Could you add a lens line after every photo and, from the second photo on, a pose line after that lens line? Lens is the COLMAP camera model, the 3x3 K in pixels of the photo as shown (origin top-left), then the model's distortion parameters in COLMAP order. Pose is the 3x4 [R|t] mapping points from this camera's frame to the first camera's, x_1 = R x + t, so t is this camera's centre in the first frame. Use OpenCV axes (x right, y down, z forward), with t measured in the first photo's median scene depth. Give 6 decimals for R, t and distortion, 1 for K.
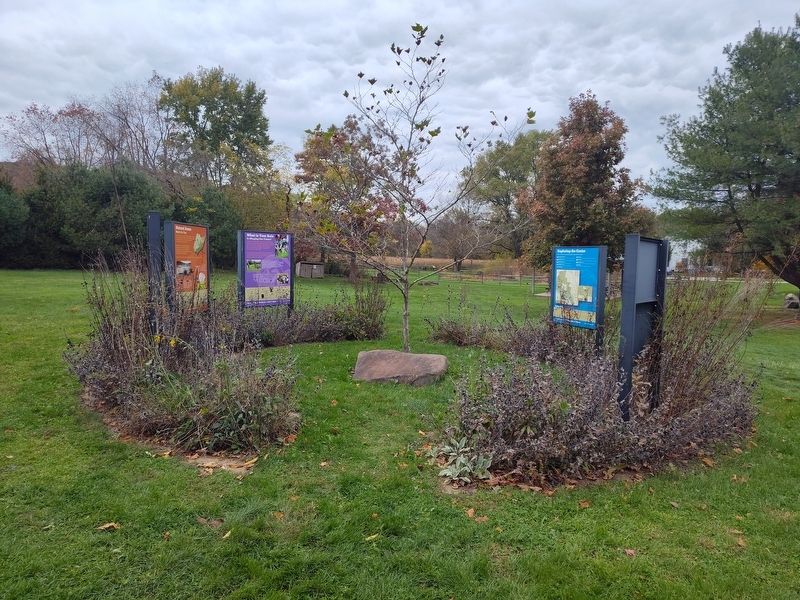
lens RADIAL K [[574.2, 0, 400.0], [0, 574.2, 300.0], [0, 0, 1]] dist [0.022401, 0.001295]
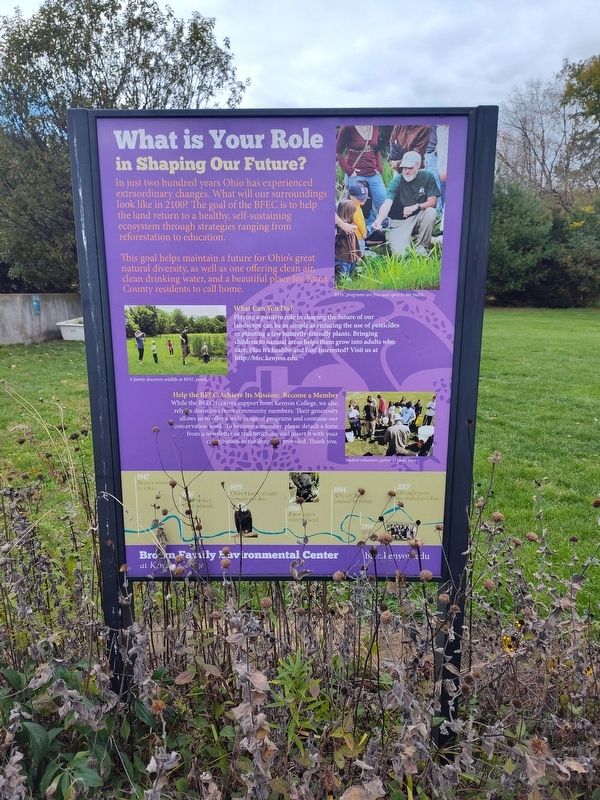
lens RADIAL K [[548.0, 0, 300.0], [0, 548.0, 400.0], [0, 0, 1]] dist [-0.000669, -0.003531]
pose [[0.651841, 0.140975, -0.745137, -0.109859], [-0.045838, 0.988097, 0.146842, -0.065281], [0.756969, -0.061562, 0.650544, 0.890326]]
